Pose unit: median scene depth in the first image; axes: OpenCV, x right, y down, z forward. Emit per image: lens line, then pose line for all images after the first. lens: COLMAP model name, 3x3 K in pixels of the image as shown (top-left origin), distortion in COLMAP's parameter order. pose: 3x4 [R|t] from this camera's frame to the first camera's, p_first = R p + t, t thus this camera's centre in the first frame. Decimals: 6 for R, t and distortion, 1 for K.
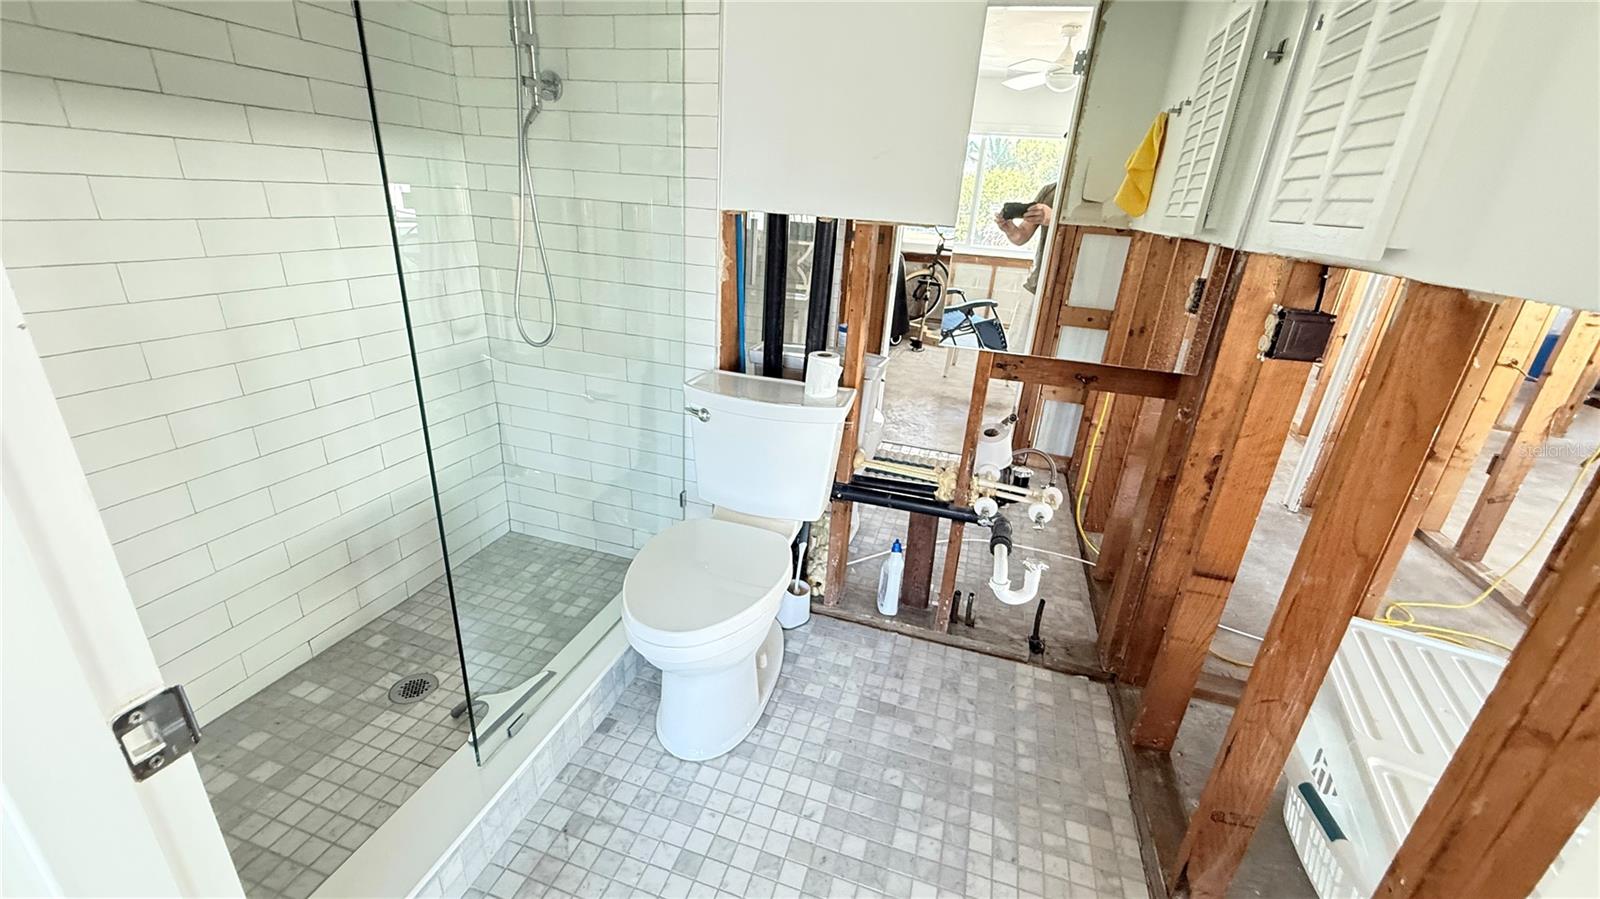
lens RADIAL K [[640.0, 0, 794.3], [0, 640.0, 445.8], [0, 0, 1]] dist [0.001257, -0.000448]
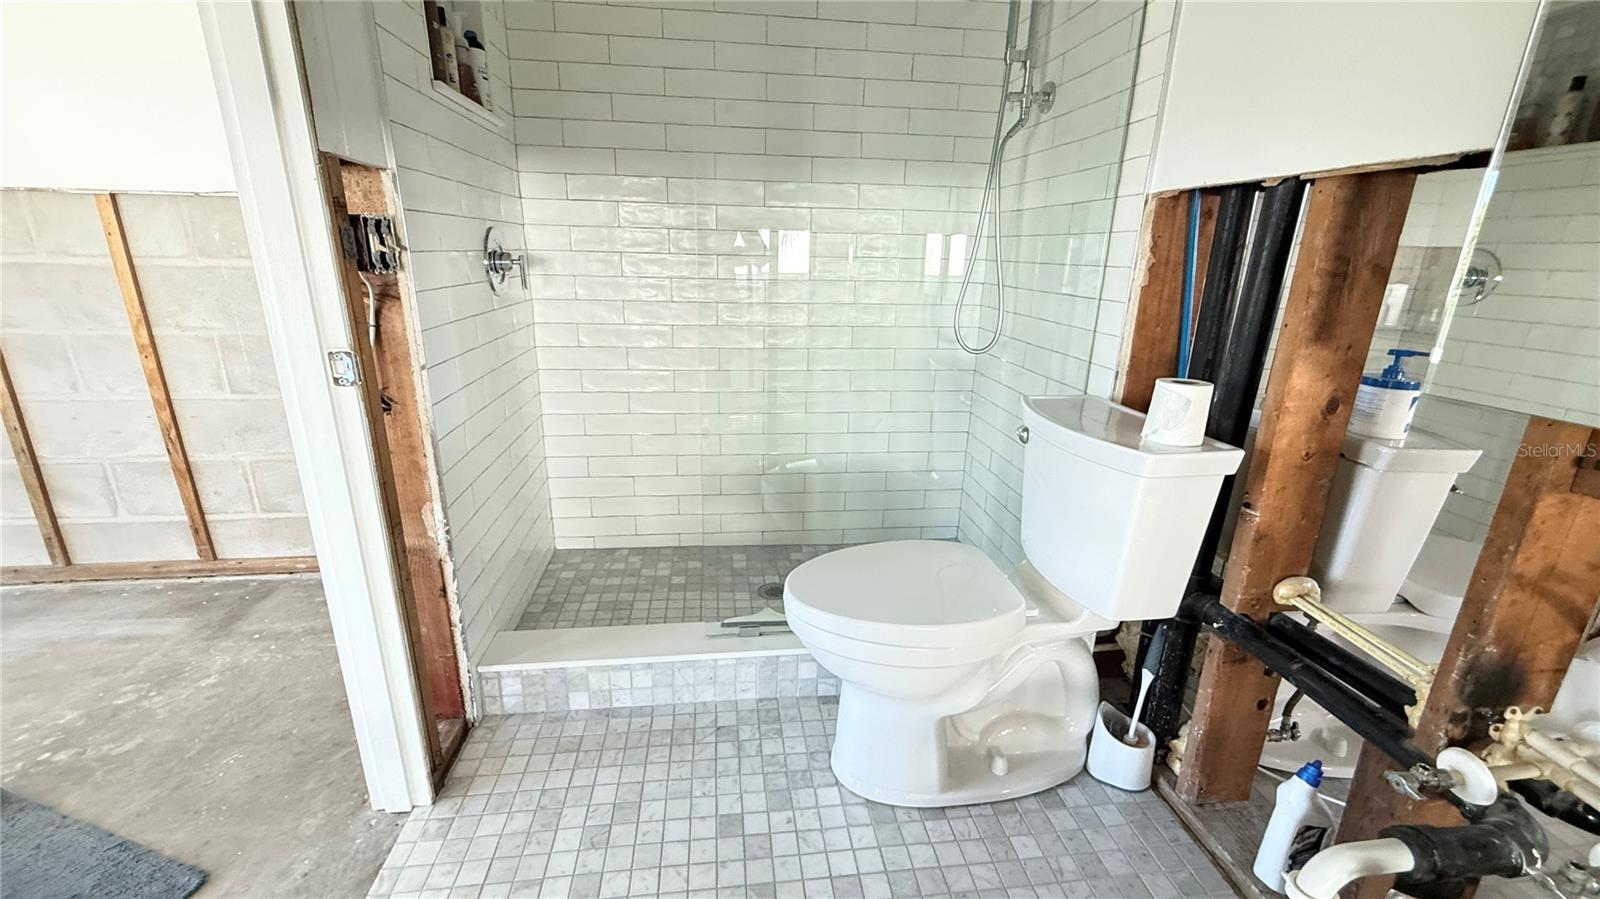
lens RADIAL K [[640.0, 0, 800.8], [0, 640.0, 448.6], [0, 0, 1]] dist [0.001257, -0.000448]
pose [[0.416387, 0.214215, -0.883592, 0.494603], [-0.330050, 0.941164, 0.072638, 0.004905], [0.847165, 0.261384, 0.462590, 0.391464]]
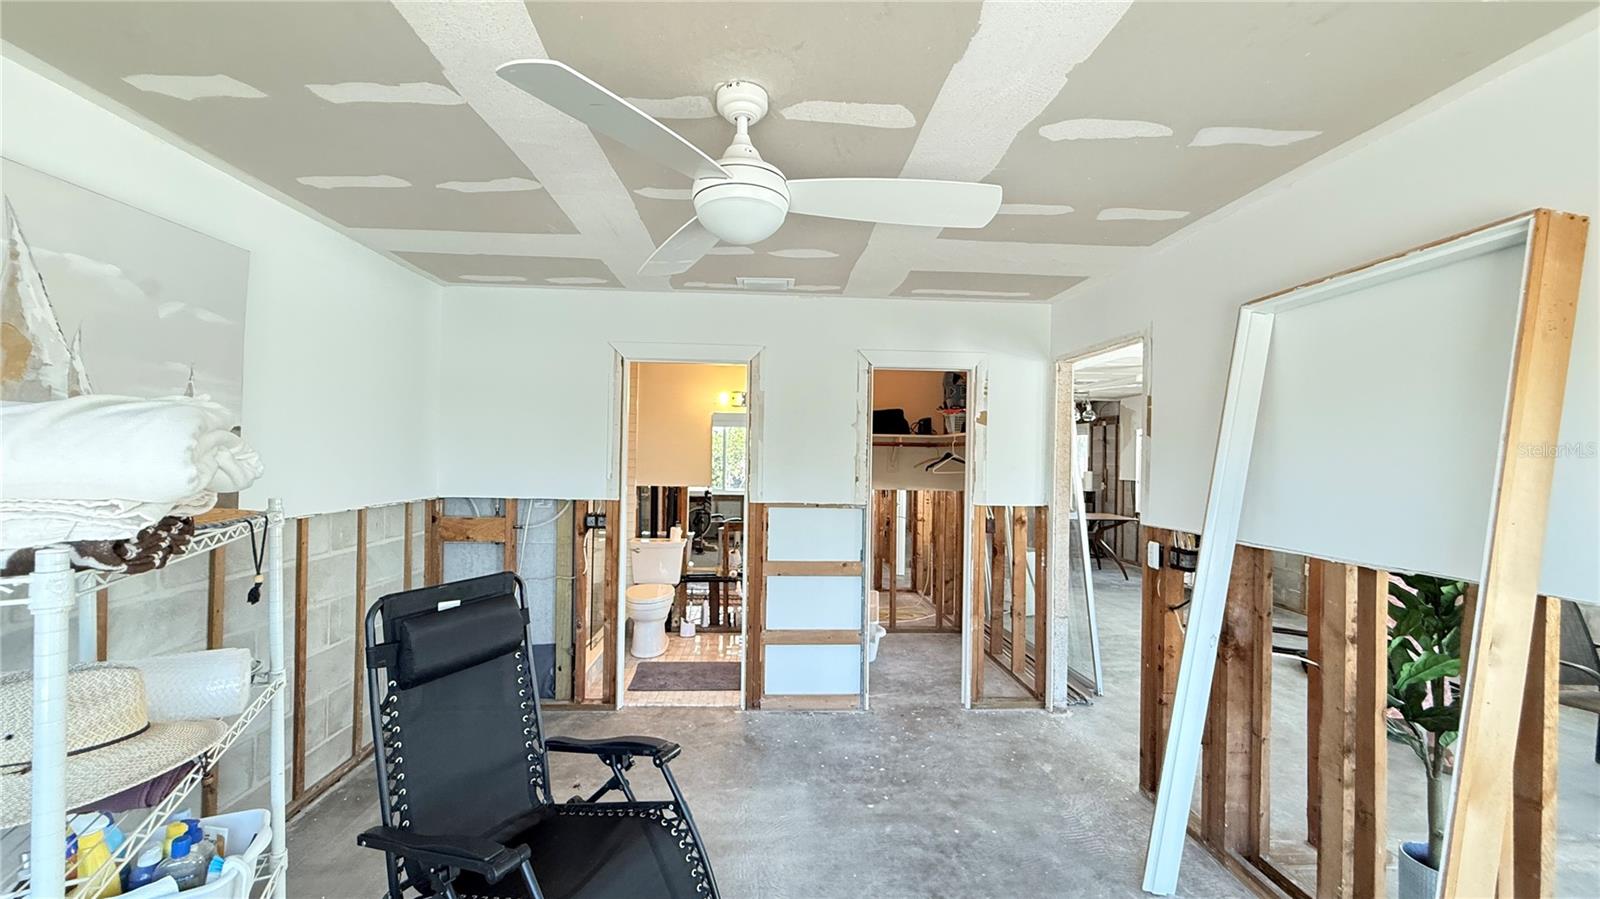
lens RADIAL K [[640.0, 0, 794.8], [0, 640.0, 452.9], [0, 0, 1]] dist [0.001257, -0.000448]
pose [[0.935949, -0.044570, 0.349303, -0.498140], [0.166180, 0.930456, -0.326551, 0.655162], [-0.310457, 0.363682, 0.878266, -2.113958]]
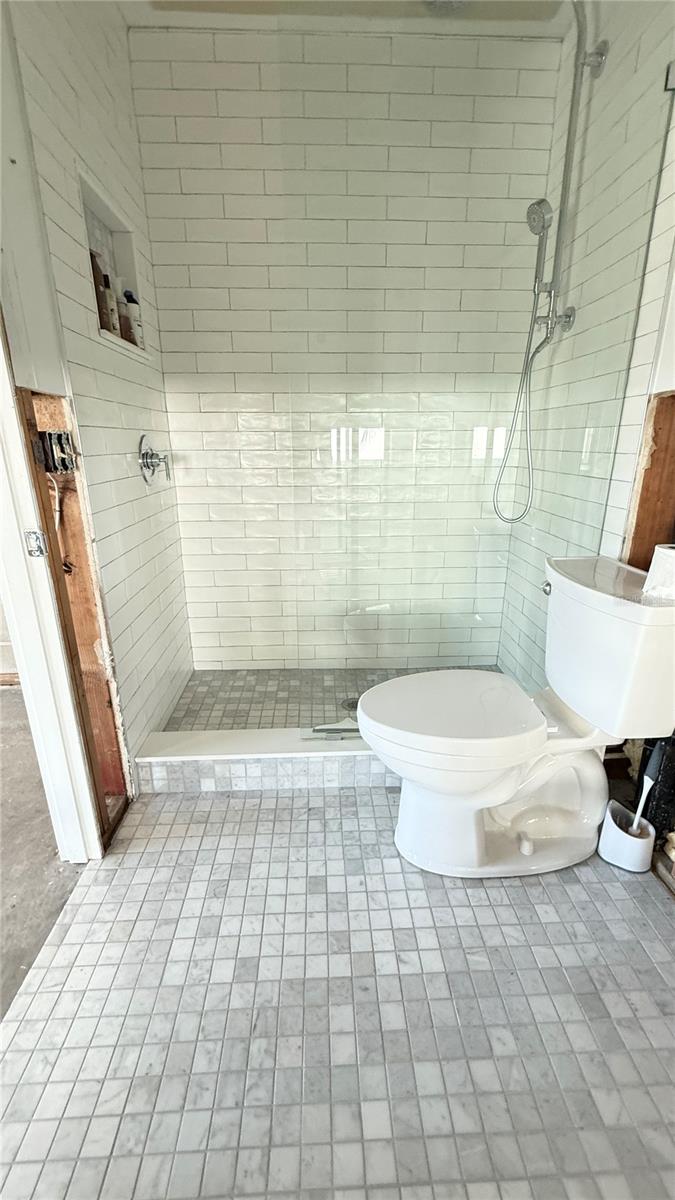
lens RADIAL K [[480.0, 0, 341.1], [0, 480.0, 595.5], [0, 0, 1]] dist [0.001257, -0.000448]
pose [[0.342491, 0.221776, -0.912971, 0.485017], [-0.321515, 0.940736, 0.107907, -0.013005], [0.882796, 0.256577, 0.393498, 0.409863]]
